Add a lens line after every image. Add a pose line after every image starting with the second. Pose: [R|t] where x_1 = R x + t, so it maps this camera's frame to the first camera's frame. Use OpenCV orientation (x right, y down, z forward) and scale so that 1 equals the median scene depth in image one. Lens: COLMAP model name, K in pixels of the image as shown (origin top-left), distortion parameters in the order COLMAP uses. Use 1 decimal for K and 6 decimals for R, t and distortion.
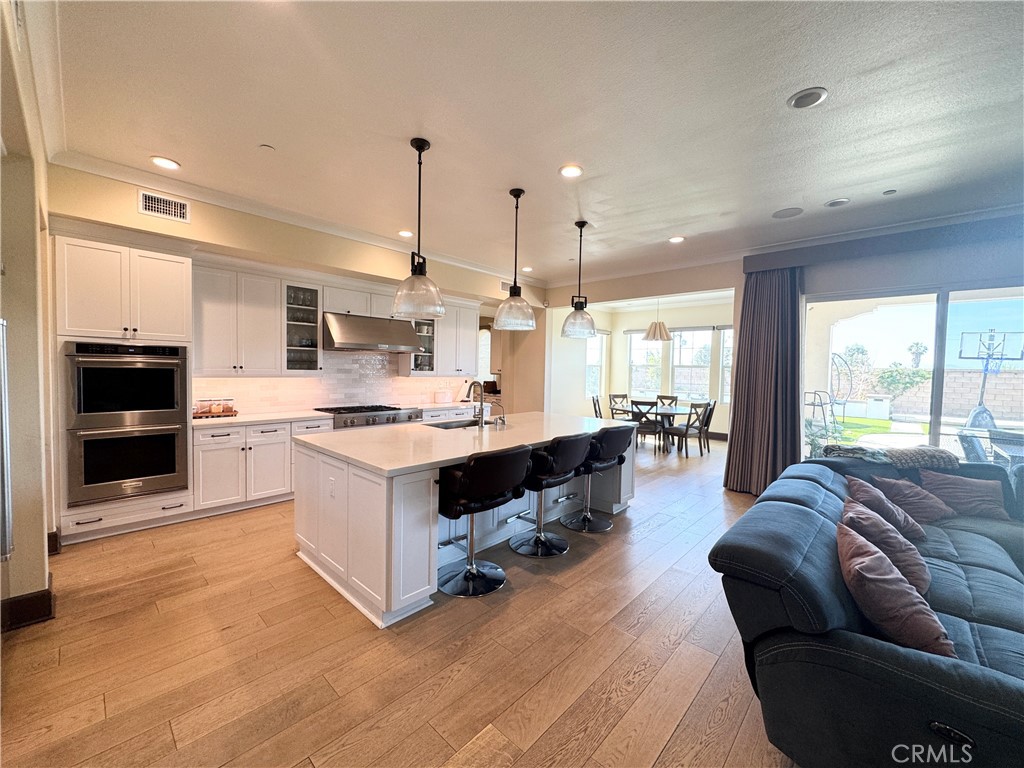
lens RADIAL K [[409.1, 0, 512.8], [0, 409.1, 385.1], [0, 0, 1]] dist [-0.006509, 0.001289]
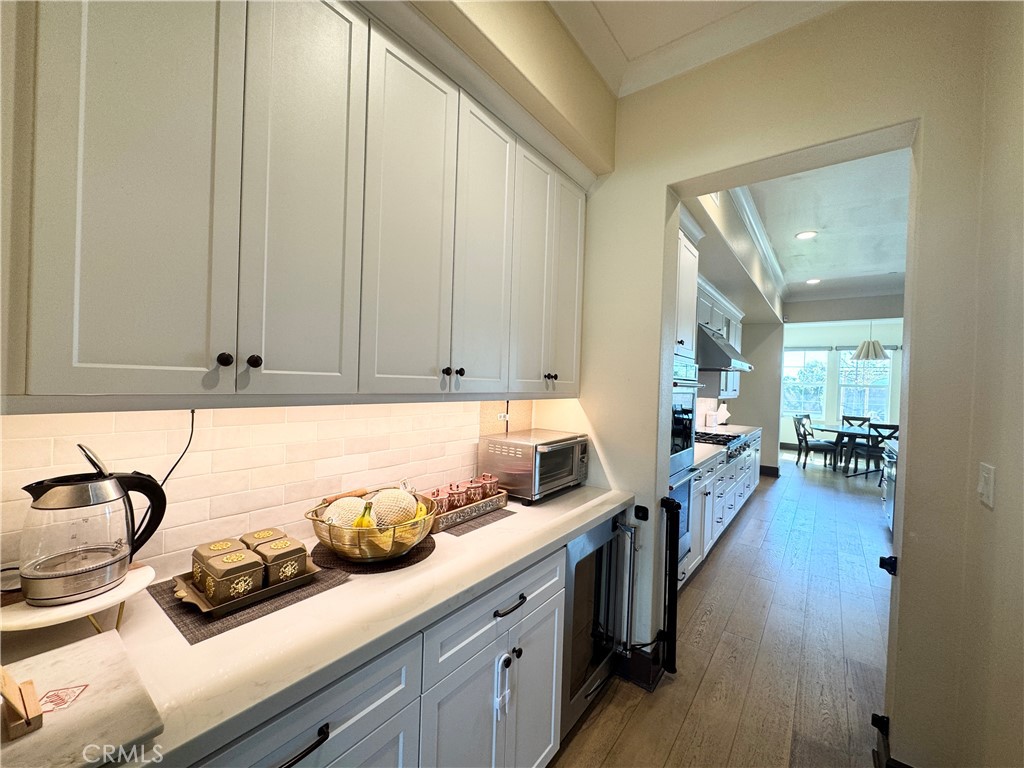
lens RADIAL K [[409.1, 0, 505.1], [0, 409.1, 382.5], [0, 0, 1]] dist [-0.006509, 0.001289]
pose [[0.997158, 0.010432, 0.074613, -0.624107], [-0.007888, 0.999380, -0.034305, -0.017420], [-0.074924, 0.033619, 0.996622, 0.130809]]
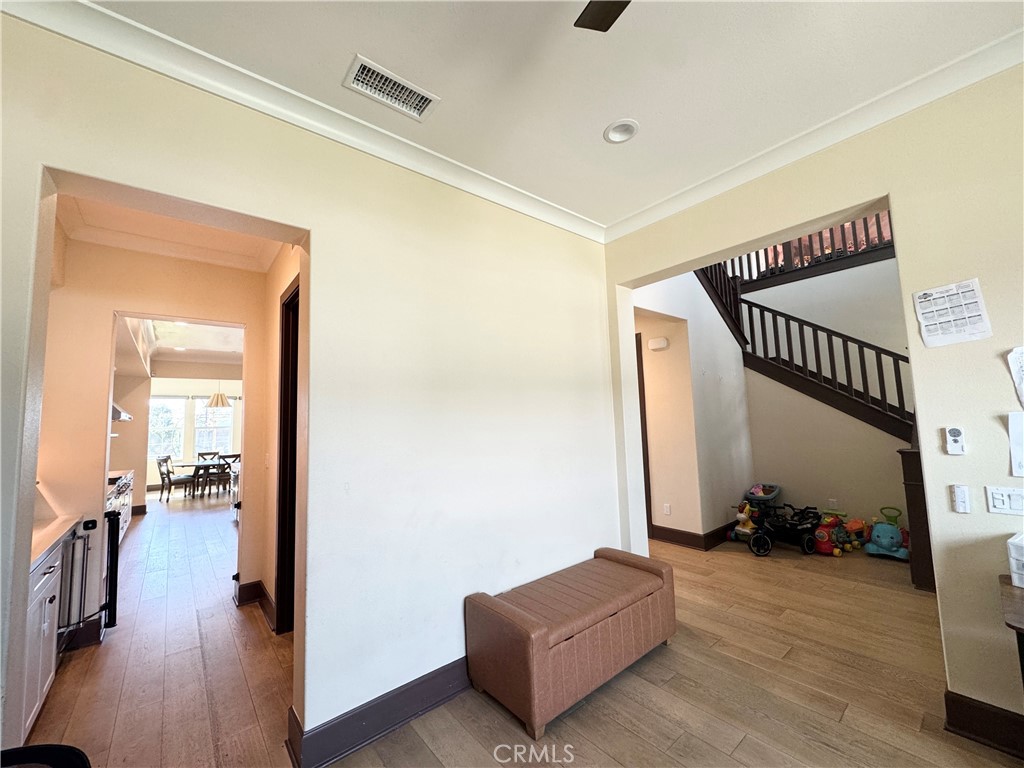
lens RADIAL K [[409.1, 0, 507.9], [0, 409.1, 384.0], [0, 0, 1]] dist [-0.006509, 0.001289]
pose [[0.142081, 0.060539, 0.988002, -0.843958], [0.083763, 0.993813, -0.072940, -0.014465], [-0.986305, 0.093121, 0.136131, -0.061699]]
